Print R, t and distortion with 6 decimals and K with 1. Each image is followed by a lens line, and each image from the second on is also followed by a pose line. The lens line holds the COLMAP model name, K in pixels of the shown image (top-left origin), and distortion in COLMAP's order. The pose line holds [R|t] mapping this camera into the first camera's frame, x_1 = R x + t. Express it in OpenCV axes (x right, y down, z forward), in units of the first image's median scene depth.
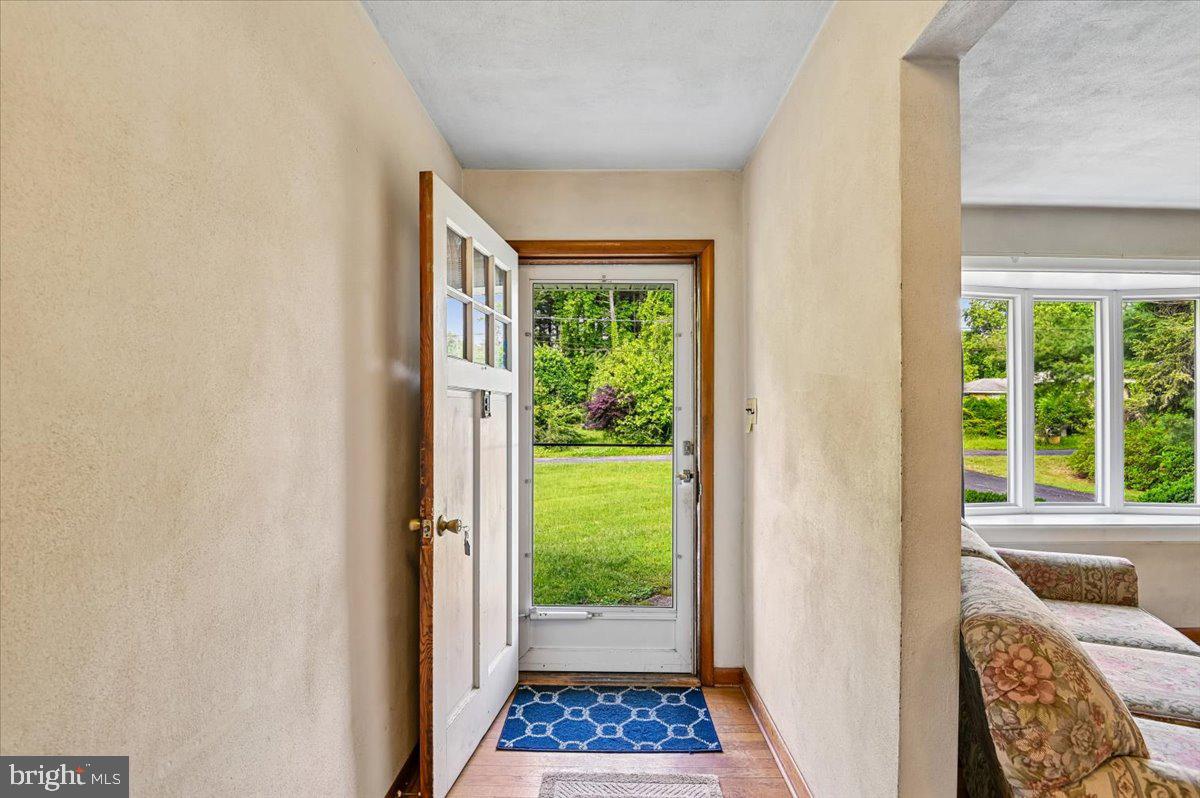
lens RADIAL K [[583.3, 0, 600.8], [0, 583.3, 411.1], [0, 0, 1]] dist [-0.007310, -0.013282]
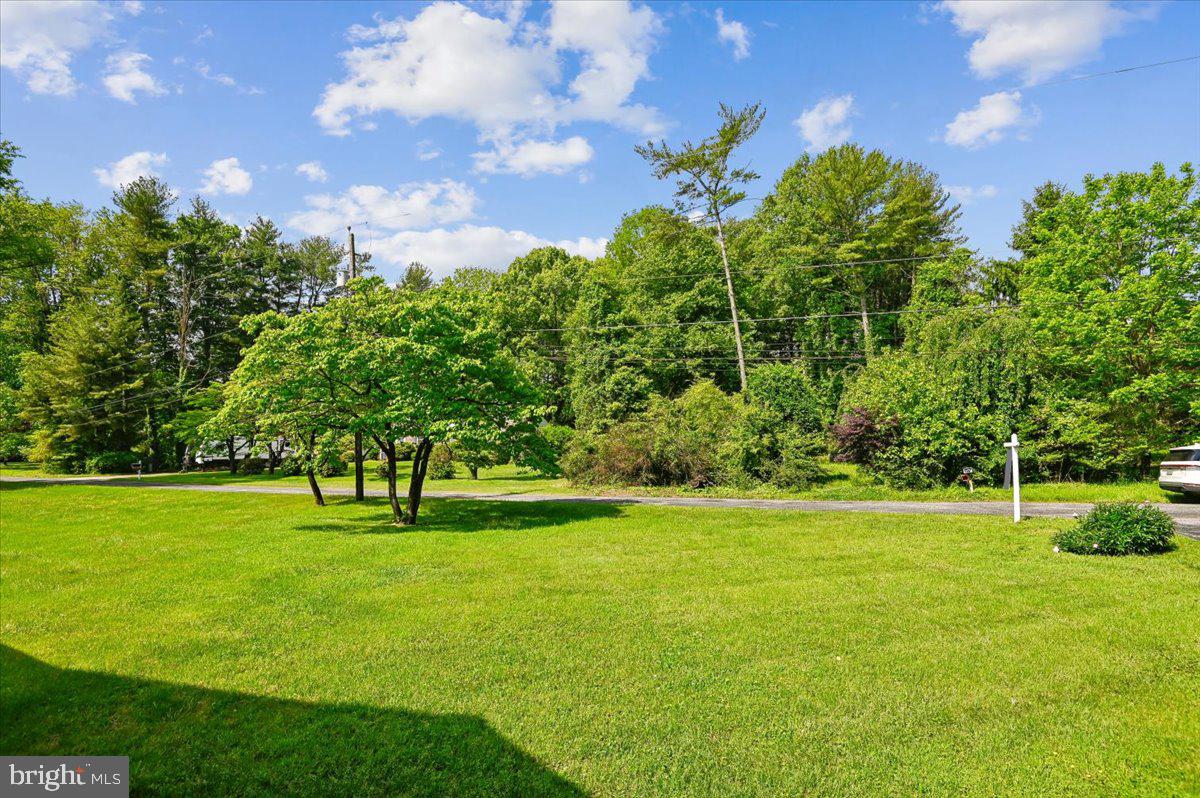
lens RADIAL K [[583.3, 0, 594.1], [0, 583.3, 410.6], [0, 0, 1]] dist [-0.007310, -0.013282]
pose [[0.912591, -0.025292, -0.408090, 0.003650], [0.004205, 0.998613, -0.052488, -0.000244], [0.408851, 0.046184, 0.911432, 0.155744]]
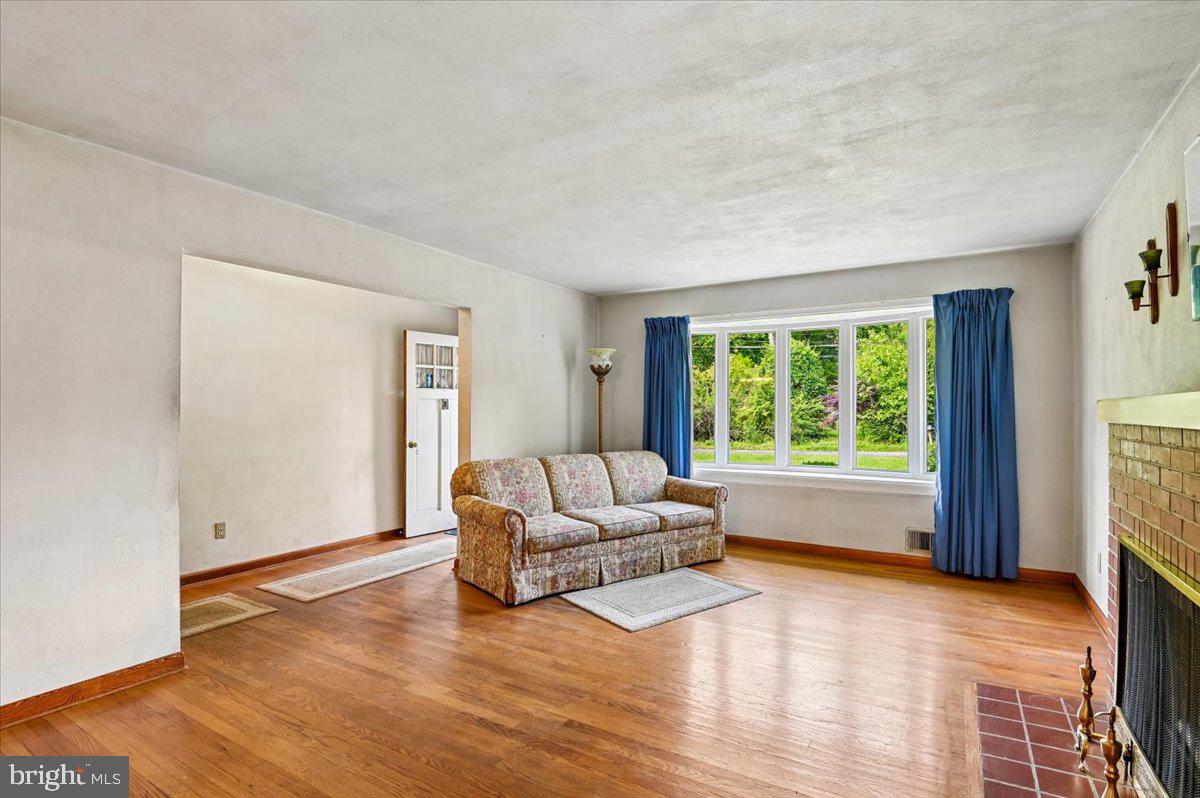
lens RADIAL K [[583.3, 0, 587.3], [0, 583.3, 400.9], [0, 0, 1]] dist [-0.007310, -0.013282]
pose [[0.858316, -0.012115, -0.512978, 0.140343], [0.007610, 0.999912, -0.010881, 0.000343], [0.513065, 0.005436, 0.858333, -0.077270]]
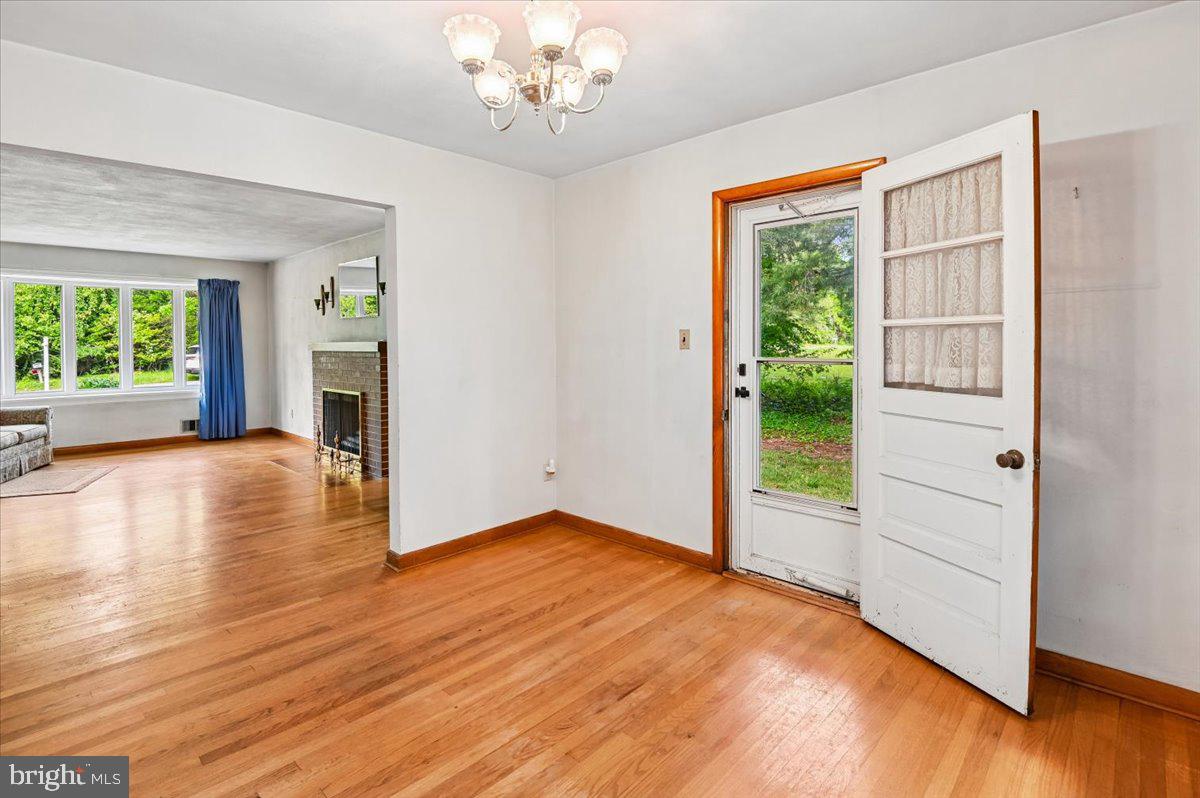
lens RADIAL K [[583.3, 0, 600.7], [0, 583.3, 351.6], [0, 0, 1]] dist [-0.007310, -0.013282]
pose [[0.672518, -0.021113, 0.739779, 0.064885], [0.004075, 0.999683, 0.024826, -0.001958], [-0.740069, -0.013681, 0.672392, -0.214658]]
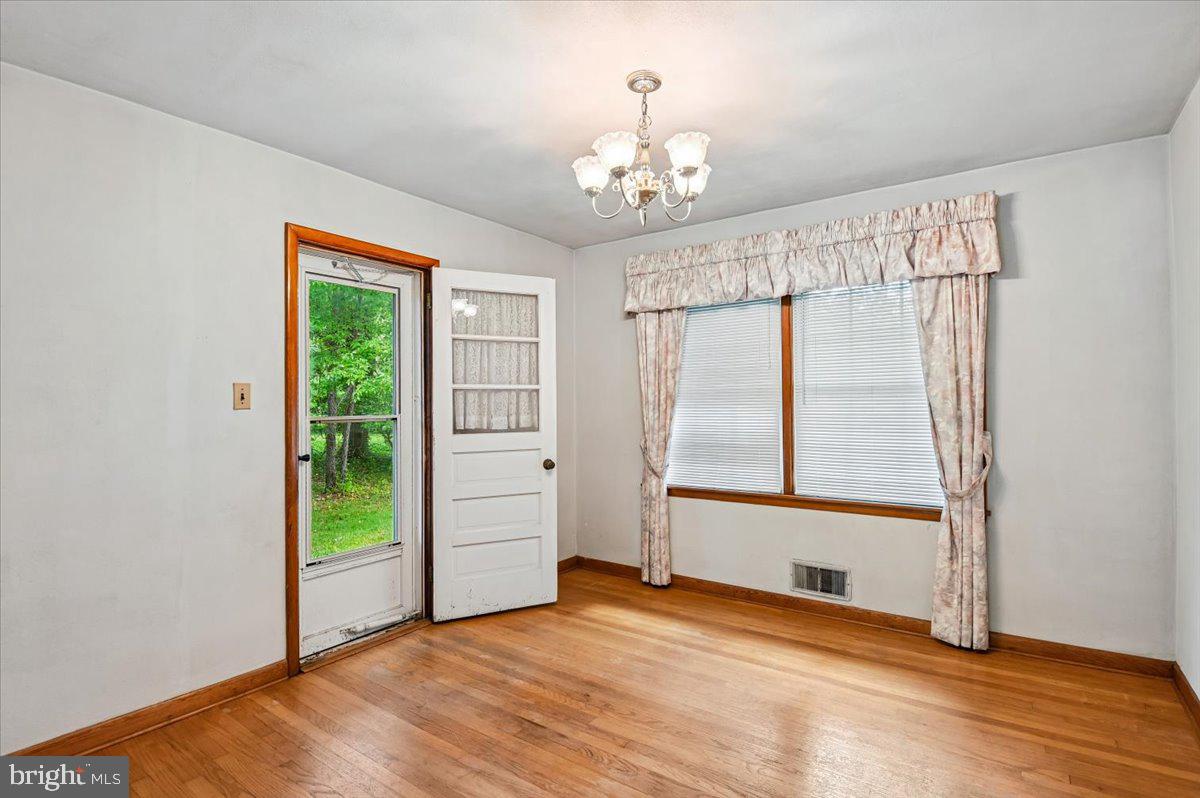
lens RADIAL K [[583.3, 0, 591.1], [0, 583.3, 392.3], [0, 0, 1]] dist [-0.007310, -0.013282]
pose [[-0.821738, 0.007022, 0.569823, 0.068989], [-0.002372, 0.999873, -0.015742, -0.000820], [-0.569861, -0.014288, -0.821617, -0.101849]]
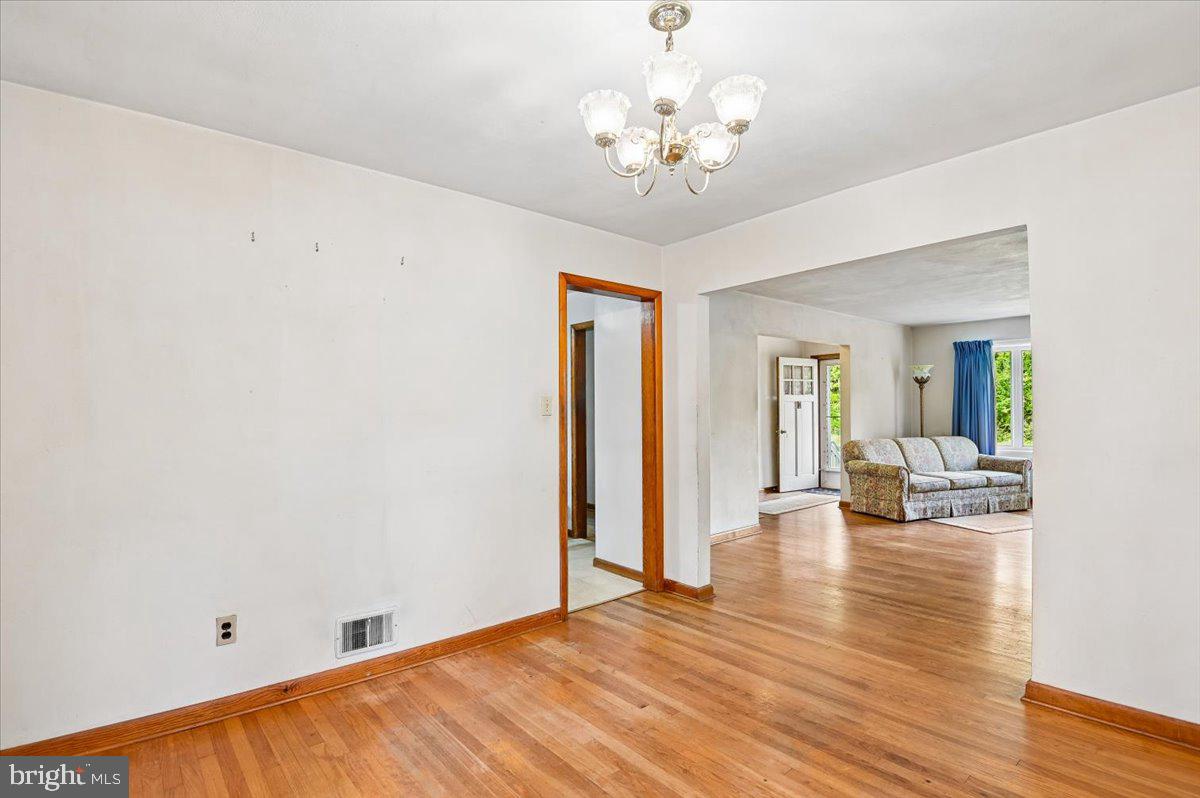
lens RADIAL K [[583.3, 0, 595.8], [0, 583.3, 404.8], [0, 0, 1]] dist [-0.007310, -0.013282]
pose [[0.670205, -0.013354, -0.742056, 0.146155], [0.015063, 0.999877, -0.004390, -0.001390], [0.742023, -0.008235, 0.670324, -0.215246]]
